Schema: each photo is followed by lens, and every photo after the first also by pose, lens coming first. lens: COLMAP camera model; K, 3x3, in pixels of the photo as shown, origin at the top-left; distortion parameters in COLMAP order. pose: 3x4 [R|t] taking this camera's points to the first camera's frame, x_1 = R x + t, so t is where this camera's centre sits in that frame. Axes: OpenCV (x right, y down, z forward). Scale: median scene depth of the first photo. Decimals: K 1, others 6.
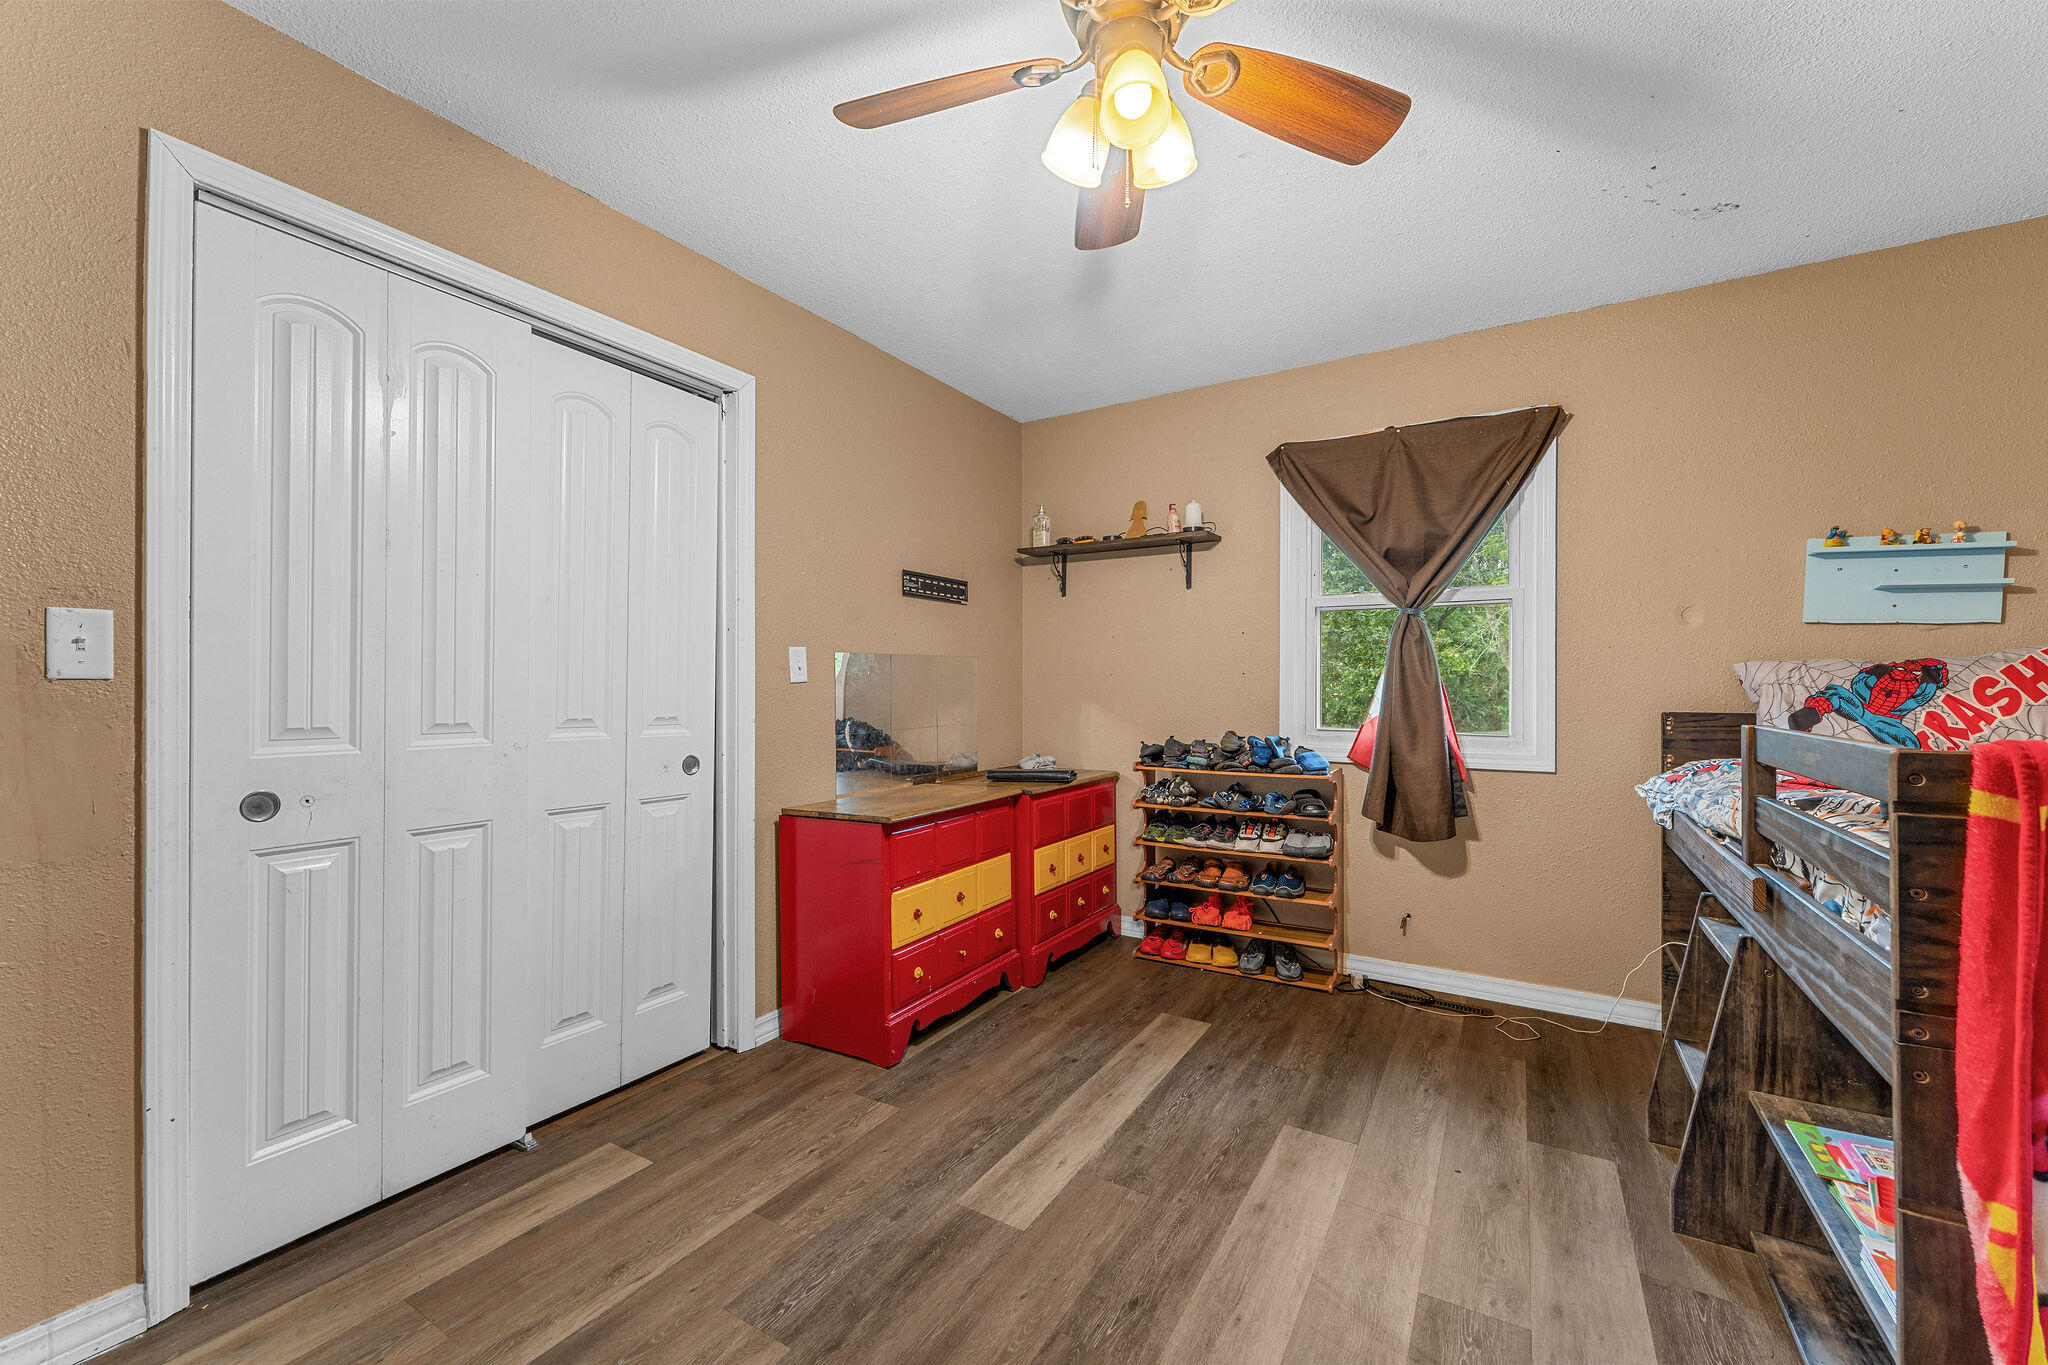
lens RADIAL K [[813.1, 0, 1014.0], [0, 813.1, 687.5], [0, 0, 1]] dist [-0.001038, -0.000151]
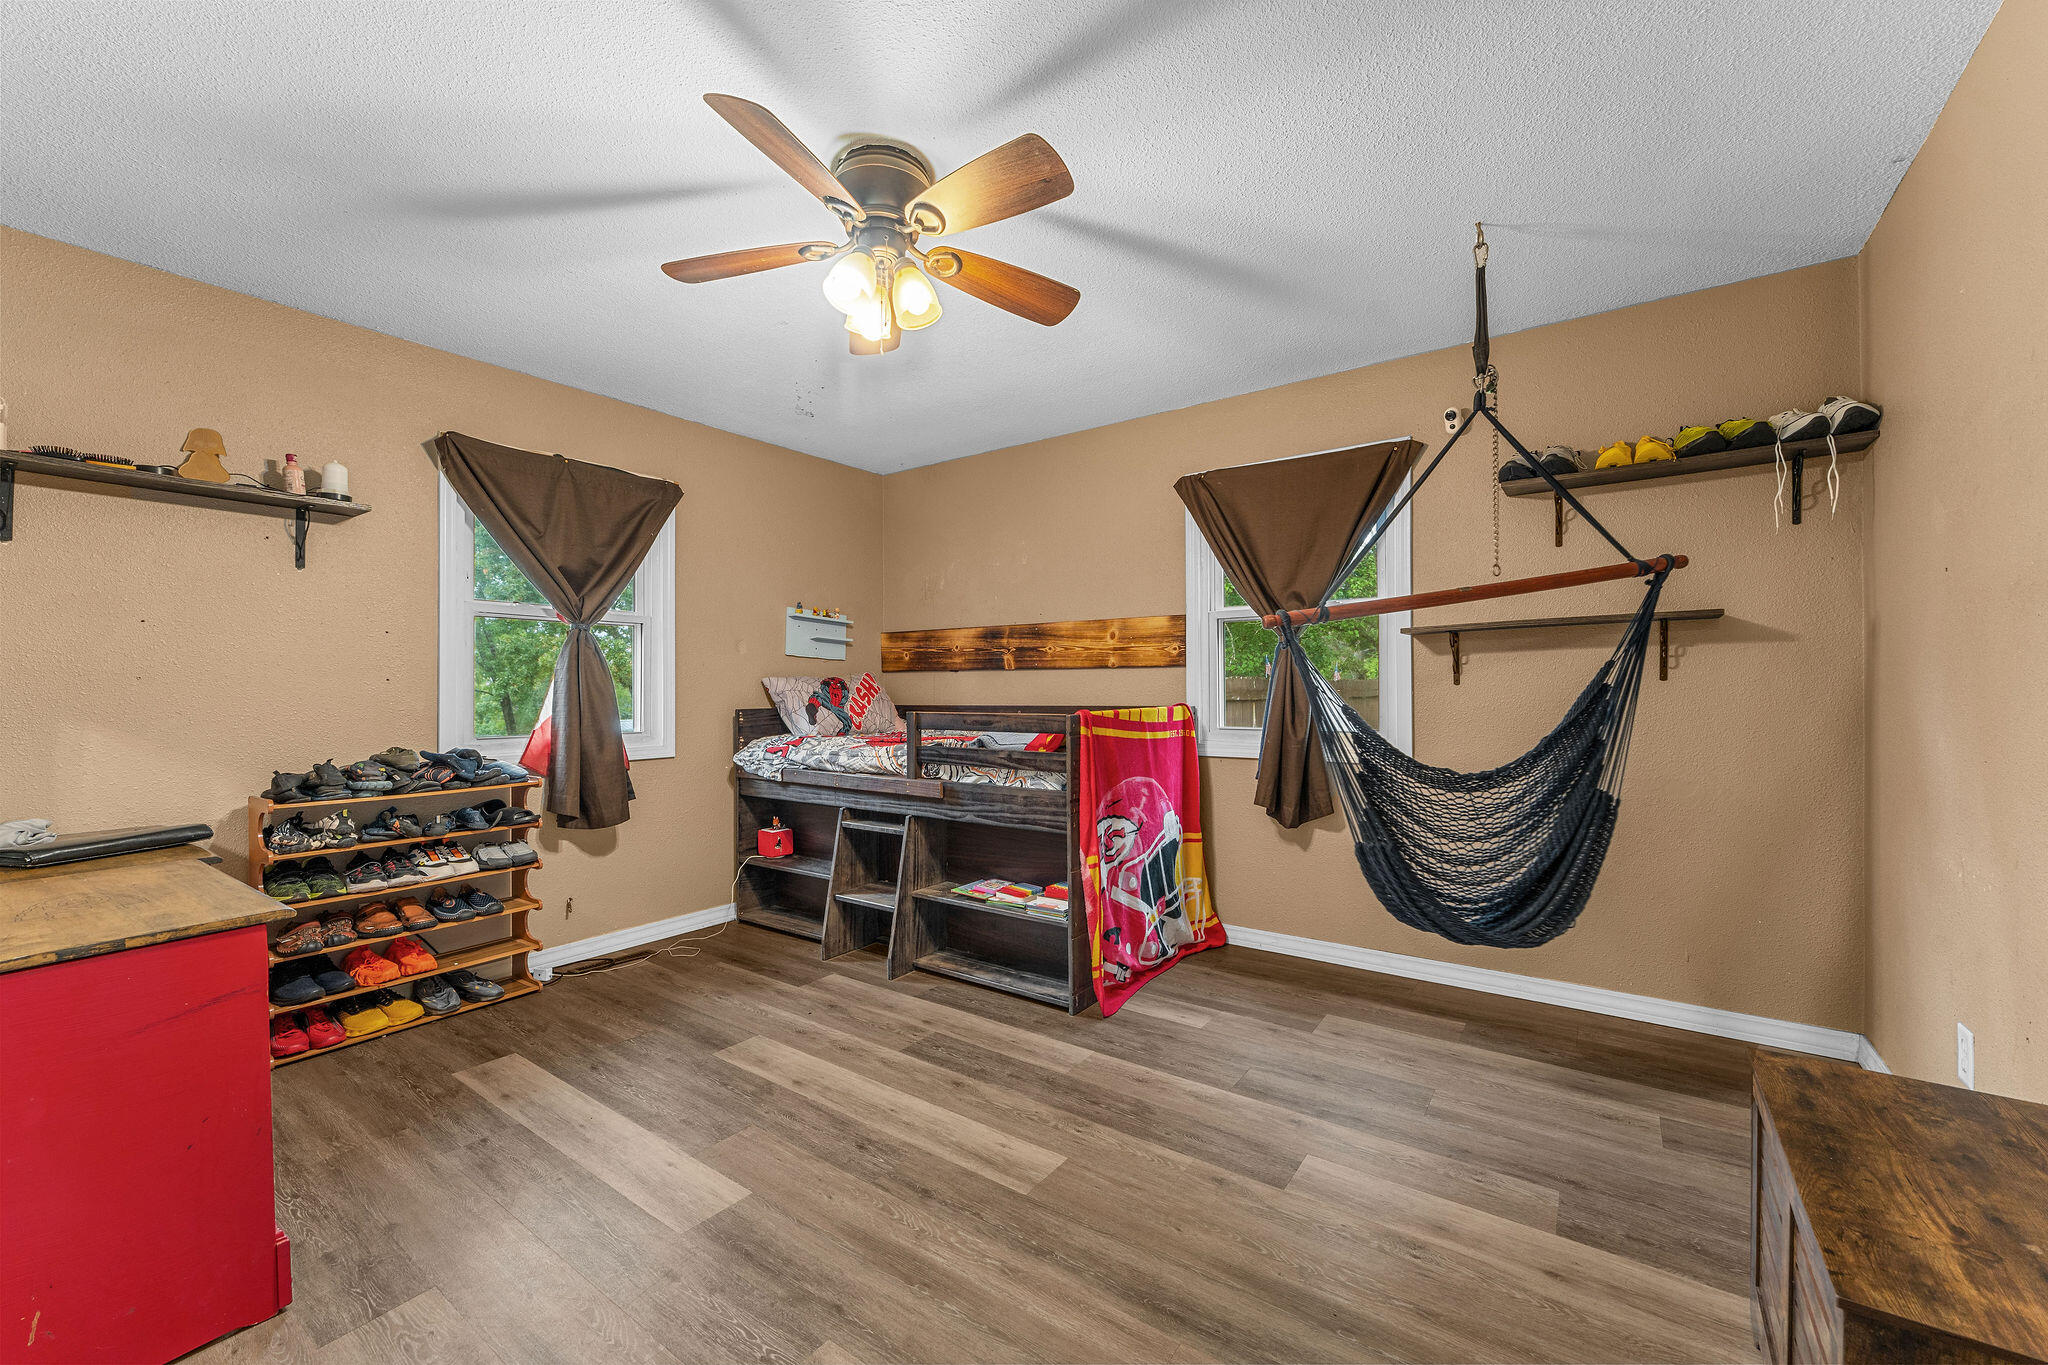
lens RADIAL K [[797.8, 0, 1036.6], [0, 797.8, 687.1], [0, 0, 1]] dist [-0.000870, -0.000132]
pose [[0.063018, 0.001553, 0.998011, -0.605279], [0.003579, 0.999992, -0.001782, -0.005910], [-0.998006, 0.003684, 0.063011, 0.318755]]
